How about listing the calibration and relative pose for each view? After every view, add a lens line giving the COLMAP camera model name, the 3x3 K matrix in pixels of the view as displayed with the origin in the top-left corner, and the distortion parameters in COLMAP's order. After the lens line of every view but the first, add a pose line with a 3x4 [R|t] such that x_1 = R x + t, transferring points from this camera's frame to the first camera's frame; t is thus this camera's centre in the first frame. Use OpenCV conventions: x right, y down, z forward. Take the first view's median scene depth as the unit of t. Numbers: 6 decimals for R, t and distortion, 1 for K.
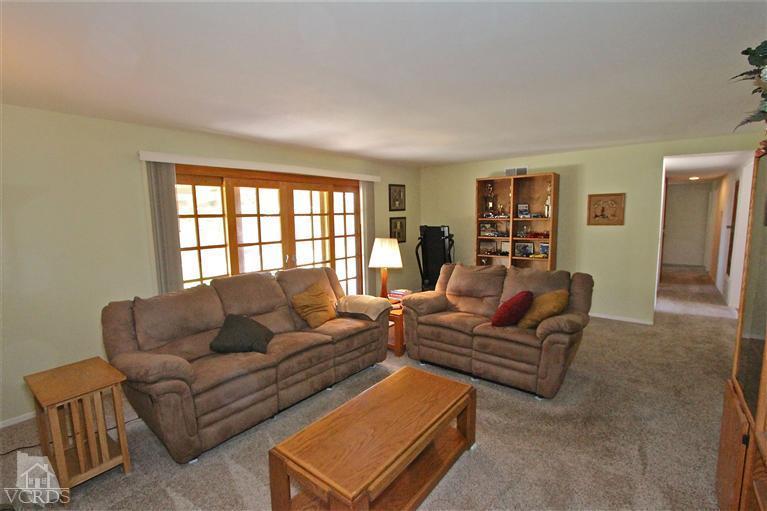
lens RADIAL K [[355.3, 0, 383.5], [0, 355.3, 255.5], [0, 0, 1]] dist [-0.011380, 0.000029]
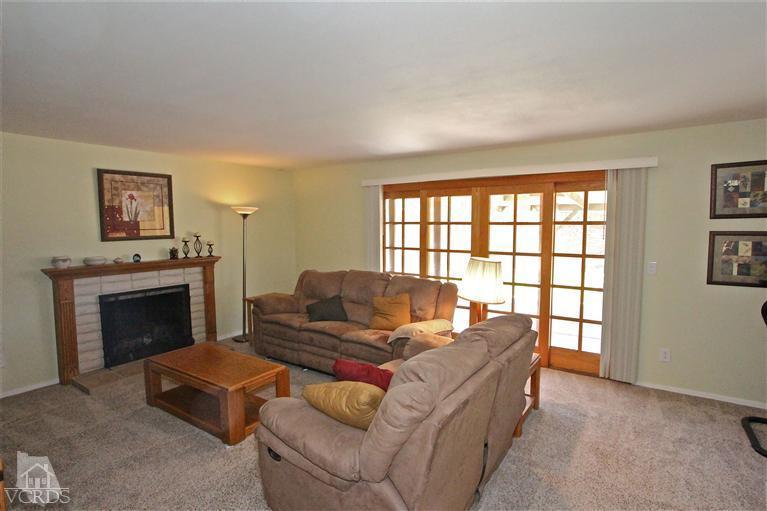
lens RADIAL K [[355.3, 0, 383.5], [0, 355.3, 255.5], [0, 0, 1]] dist [-0.011380, 0.000029]
pose [[0.124788, 0.102457, -0.986879, 0.545117], [-0.118268, 0.989098, 0.087733, -0.074996], [0.985109, 0.105768, 0.135545, 0.579474]]
